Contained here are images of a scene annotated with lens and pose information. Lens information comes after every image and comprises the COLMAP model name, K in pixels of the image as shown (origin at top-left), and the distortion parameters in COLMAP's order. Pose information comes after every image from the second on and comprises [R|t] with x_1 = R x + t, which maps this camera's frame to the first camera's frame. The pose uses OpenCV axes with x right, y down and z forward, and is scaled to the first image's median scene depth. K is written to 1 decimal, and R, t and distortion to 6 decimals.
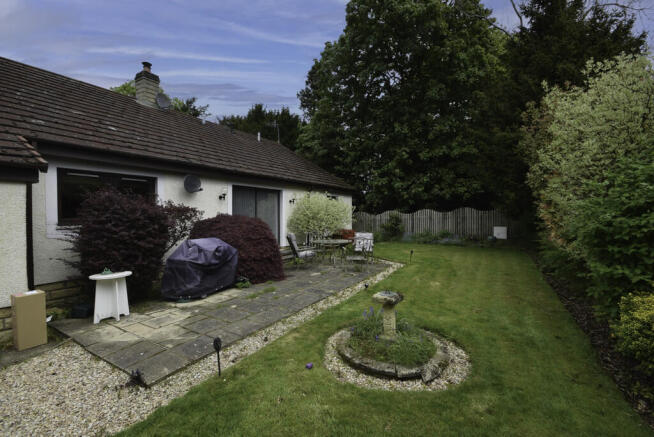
lens RADIAL K [[287.0, 0, 327.0], [0, 287.0, 218.5], [0, 0, 1]] dist [0.000762, 0.000290]
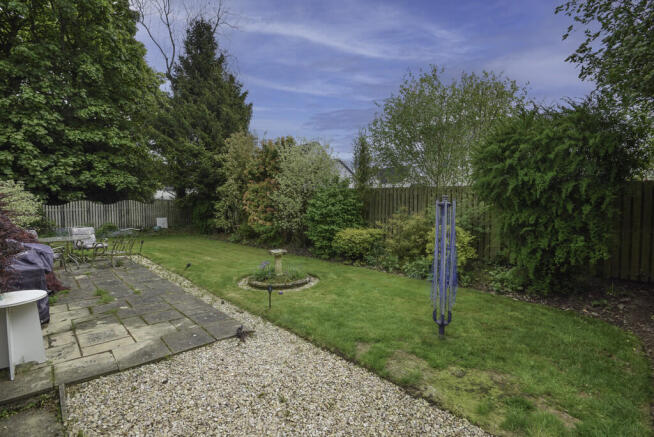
lens RADIAL K [[299.7, 0, 323.7], [0, 299.7, 218.4], [0, 0, 1]] dist [-0.003322, -0.000392]
pose [[0.269793, -0.034024, 0.962317, -0.377189], [0.012582, 0.999415, 0.031809, 0.002343], [-0.962836, 0.003526, 0.270063, 0.056523]]
